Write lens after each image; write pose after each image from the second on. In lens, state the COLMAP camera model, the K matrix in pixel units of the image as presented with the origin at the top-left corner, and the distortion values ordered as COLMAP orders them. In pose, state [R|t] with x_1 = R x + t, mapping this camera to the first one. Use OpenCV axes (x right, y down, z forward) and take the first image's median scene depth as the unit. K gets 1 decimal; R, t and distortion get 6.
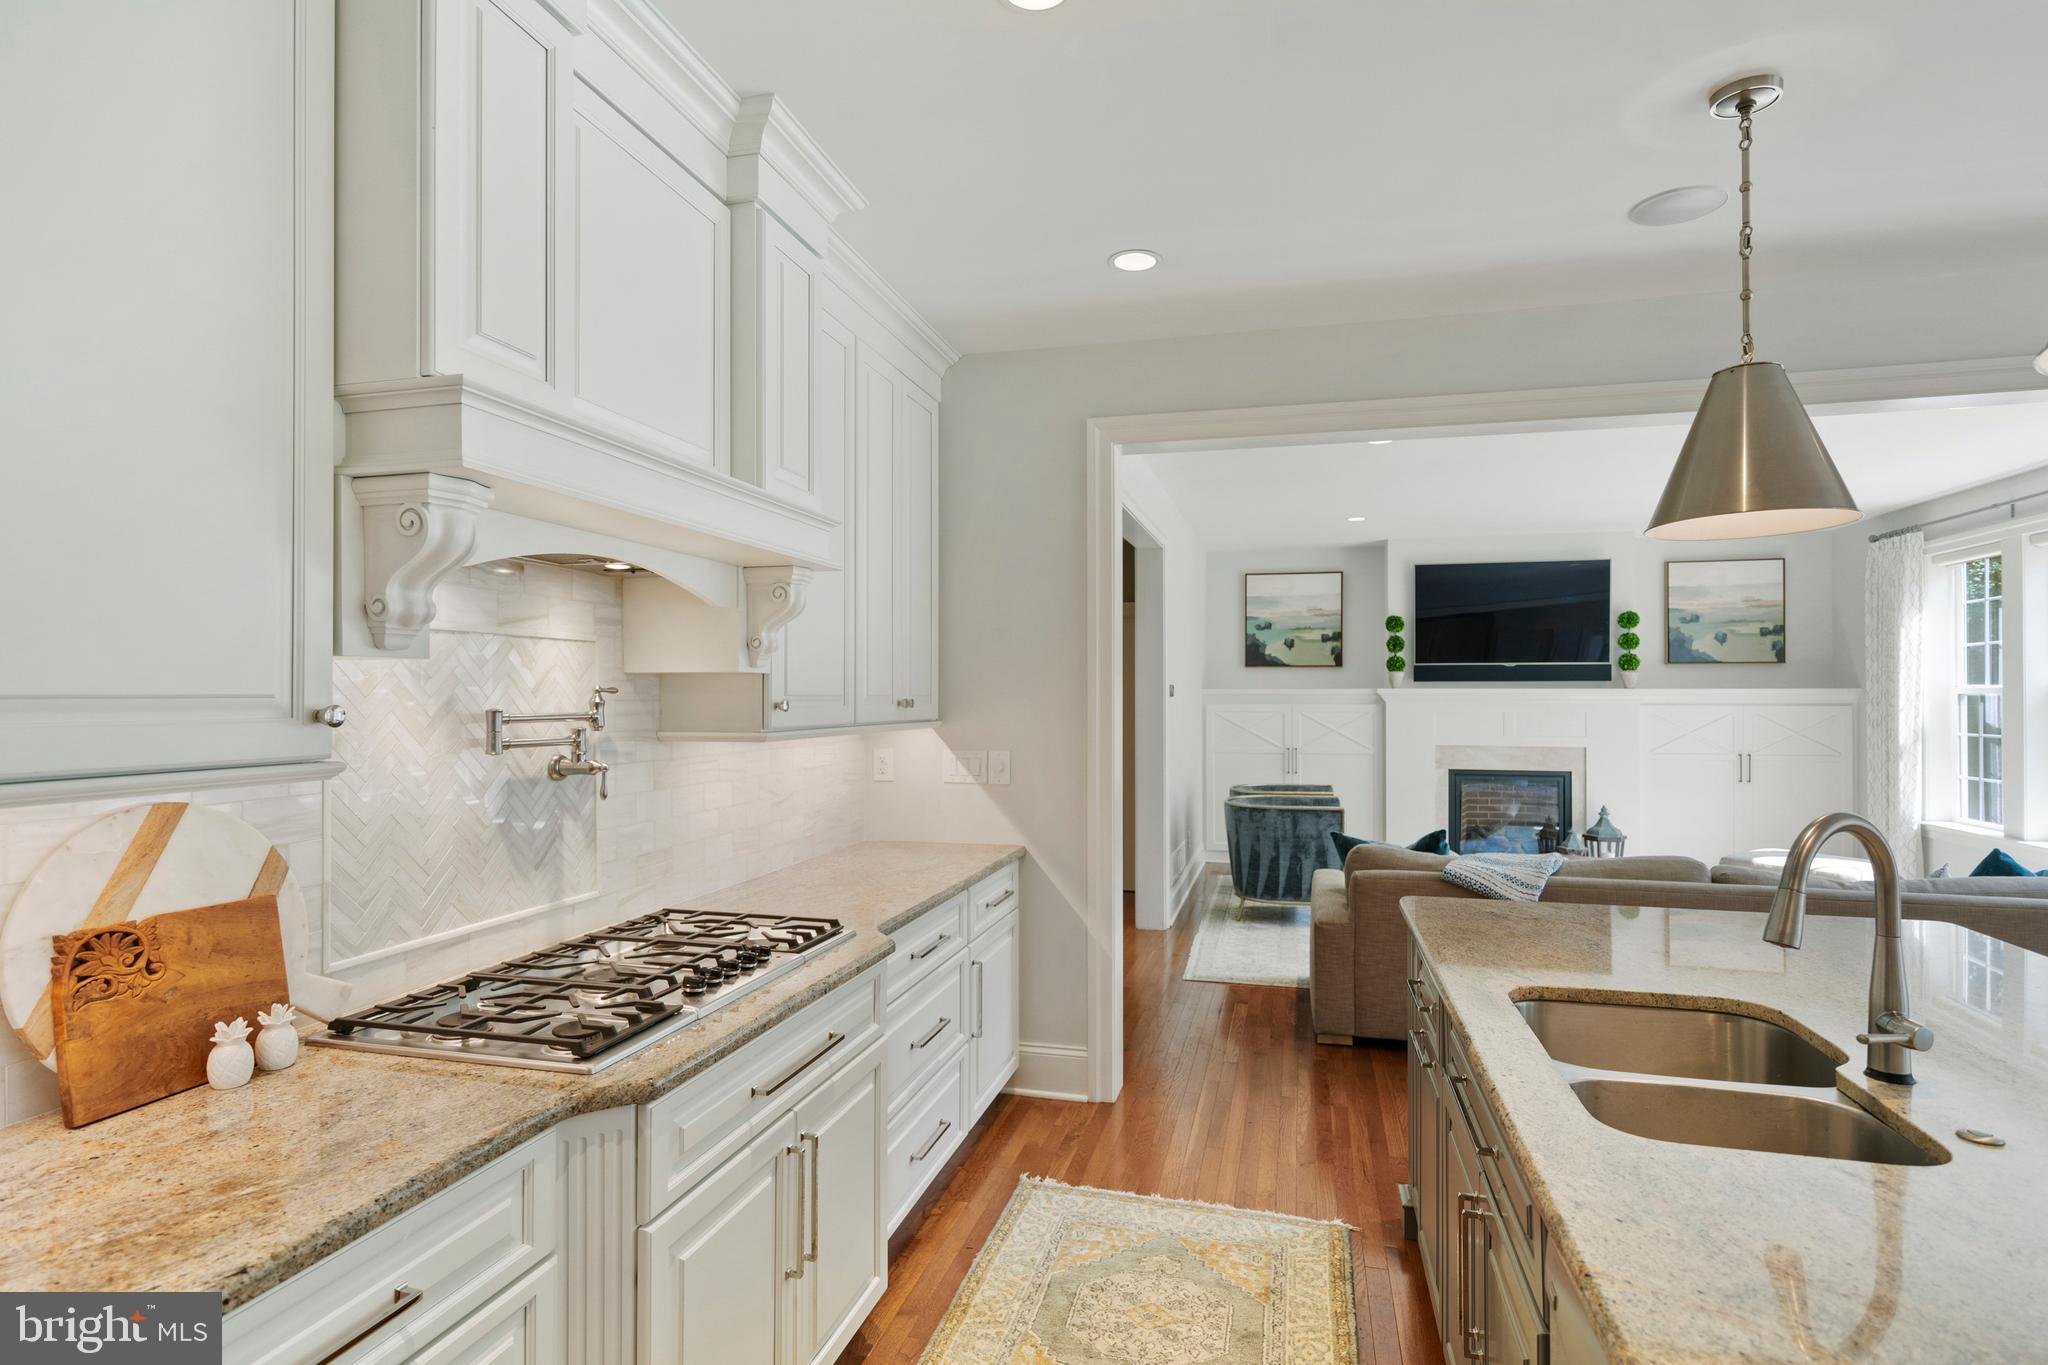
lens RADIAL K [[1039.2, 0, 1030.8], [0, 1039.2, 686.8], [0, 0, 1]] dist [-0.002260, -0.000282]
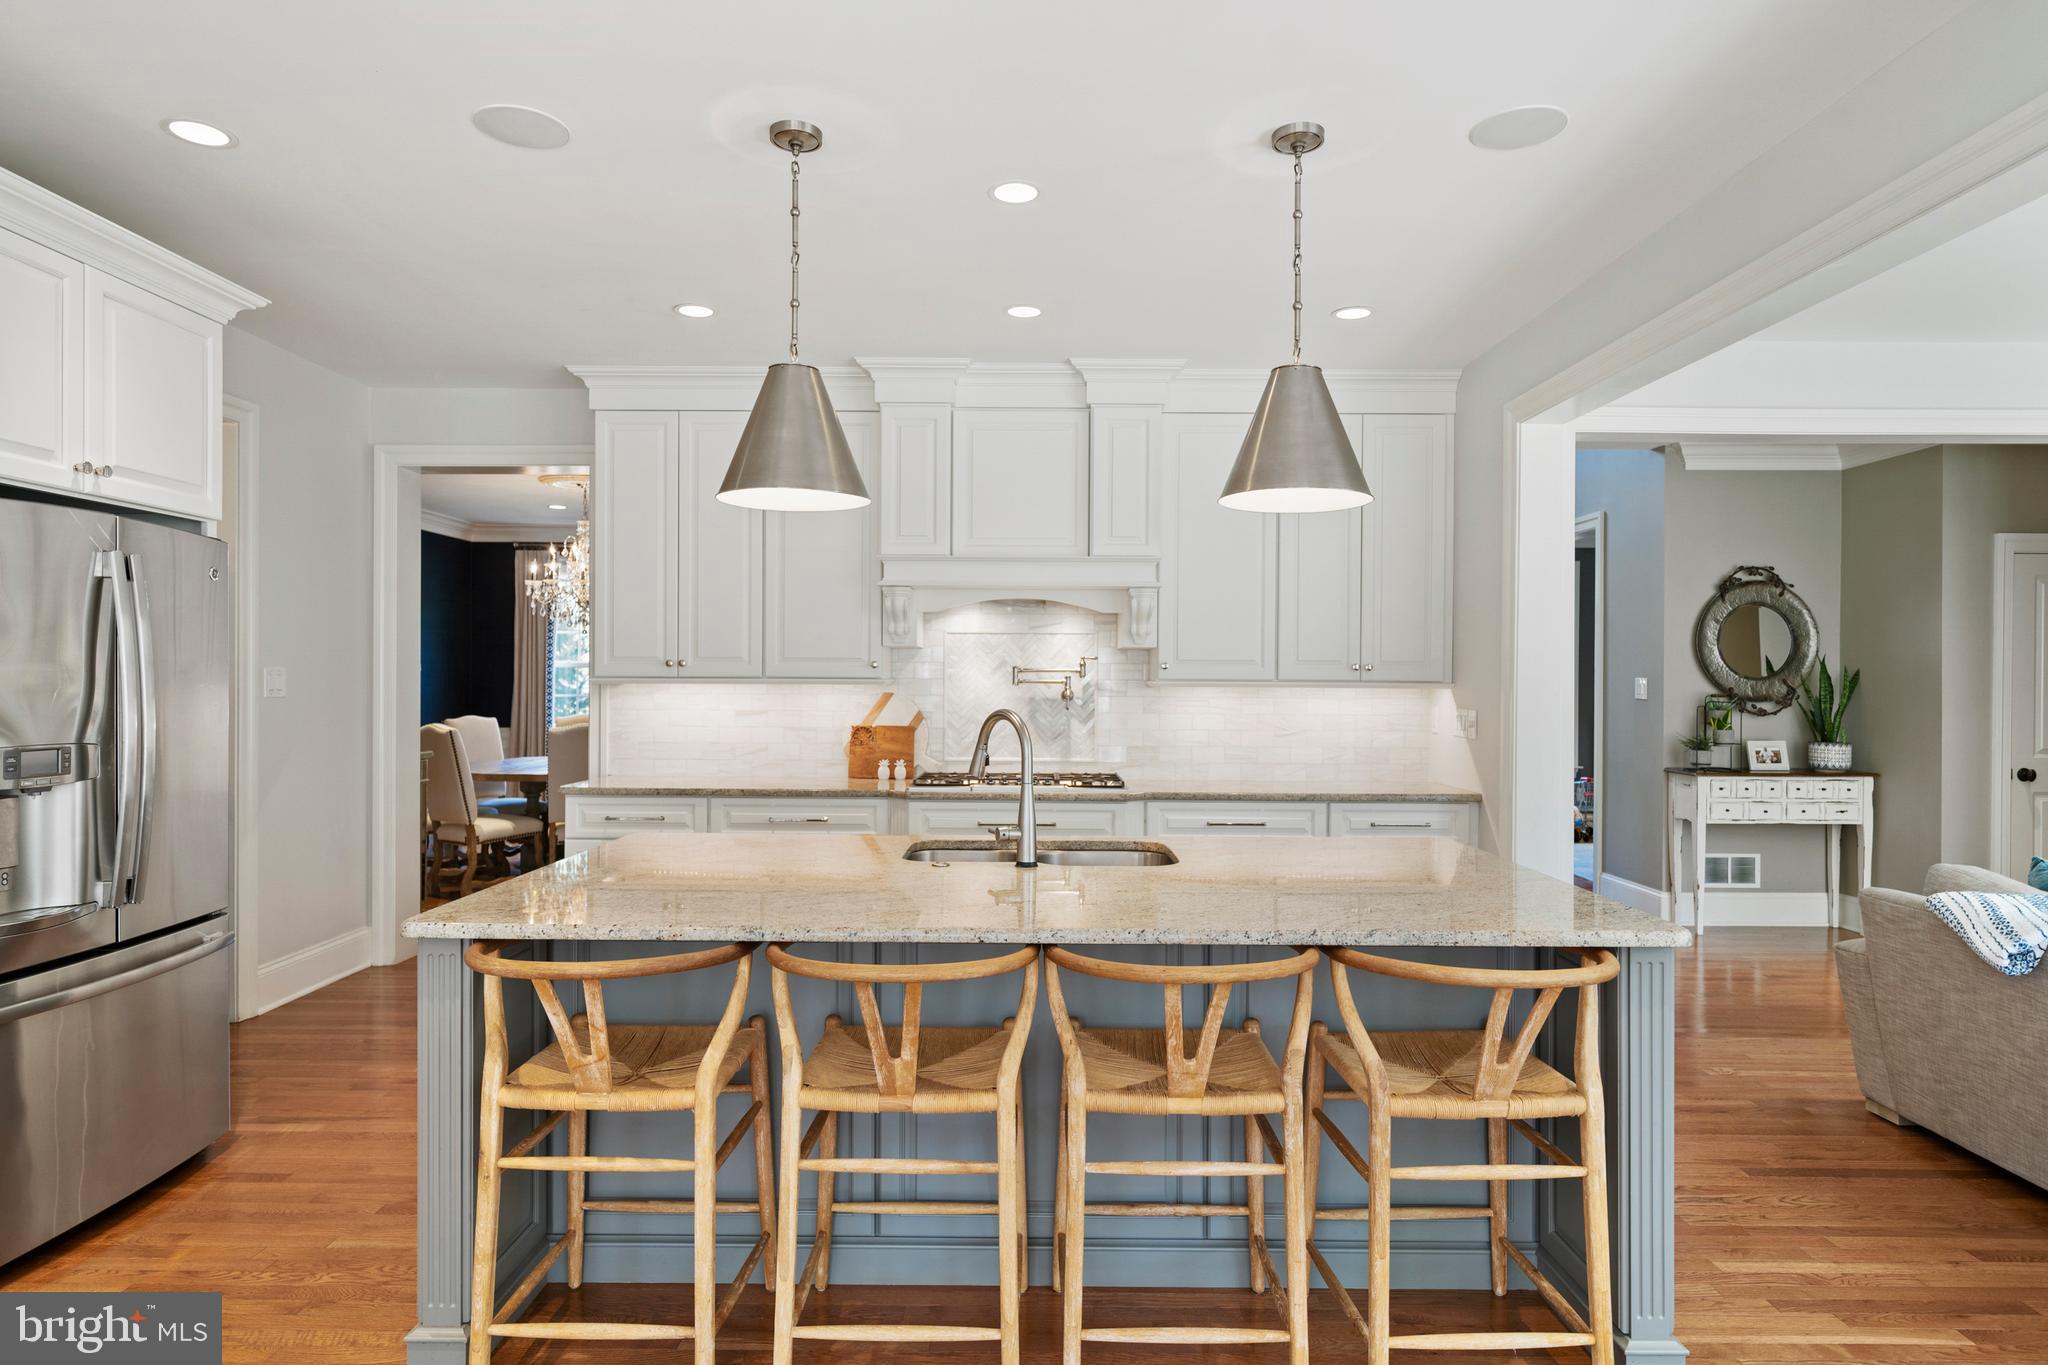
lens RADIAL K [[1134.3, 0, 1018.3], [0, 1134.3, 685.3], [0, 0, 1]] dist [0.000831, 0.001048]
pose [[0.240116, 0.006282, -0.970724, 0.506236], [0.000895, 0.999977, 0.006693, 0.012421], [0.970744, -0.002476, 0.240104, 0.102698]]
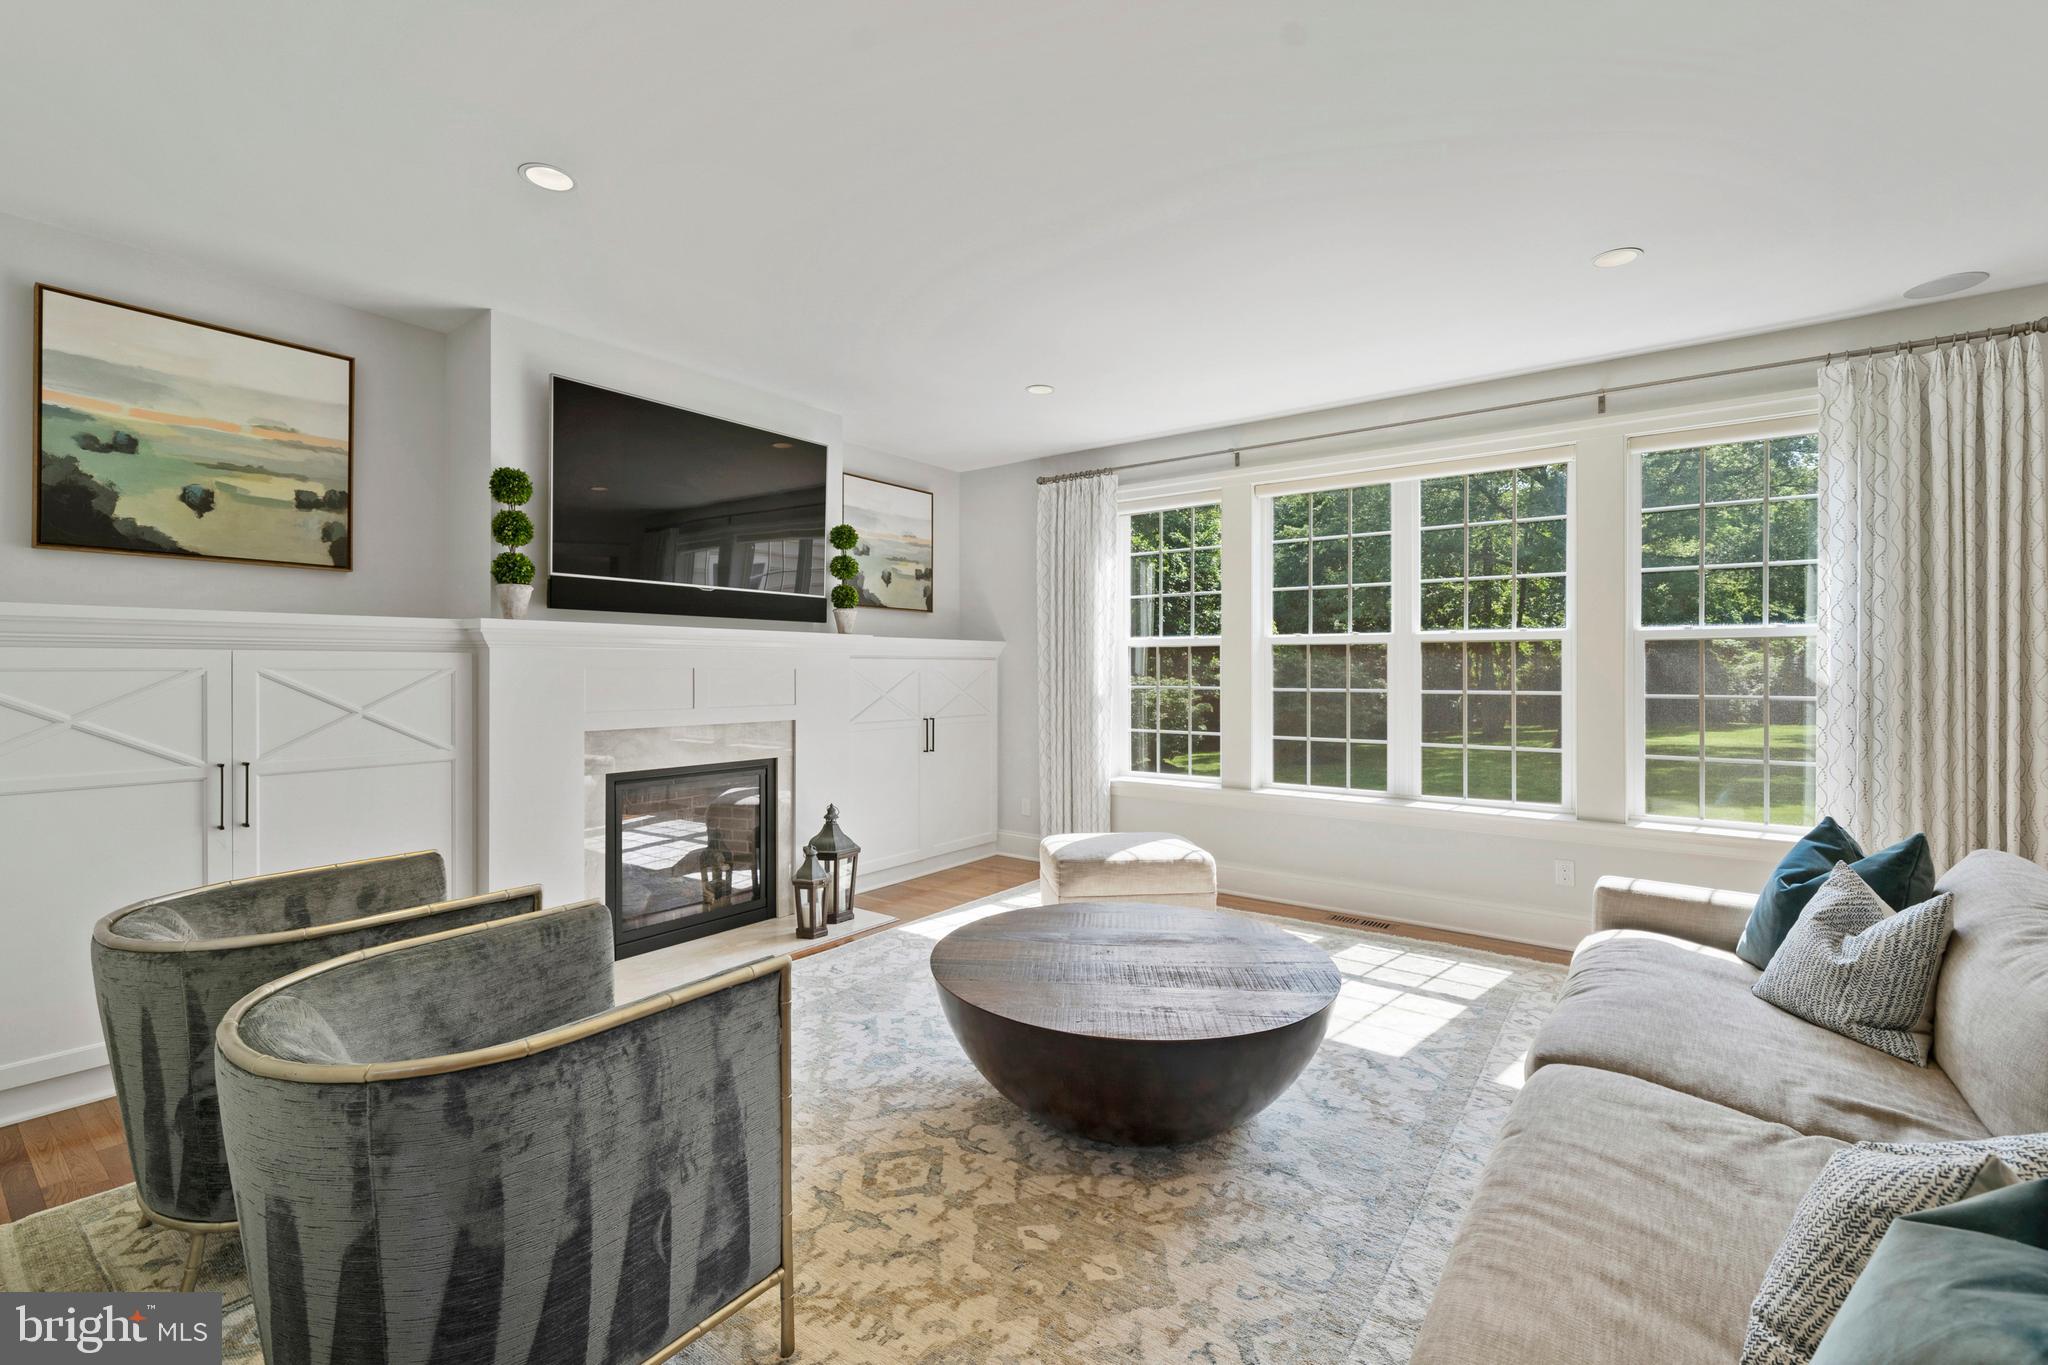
lens RADIAL K [[882.2, 0, 1020.0], [0, 882.2, 670.7], [0, 0, 1]] dist [0.000548, -0.000128]
pose [[0.386970, -0.002492, 0.922089, 0.066325], [-0.007736, 0.999952, 0.005950, 0.021980], [-0.922060, -0.009436, 0.386933, 0.652940]]
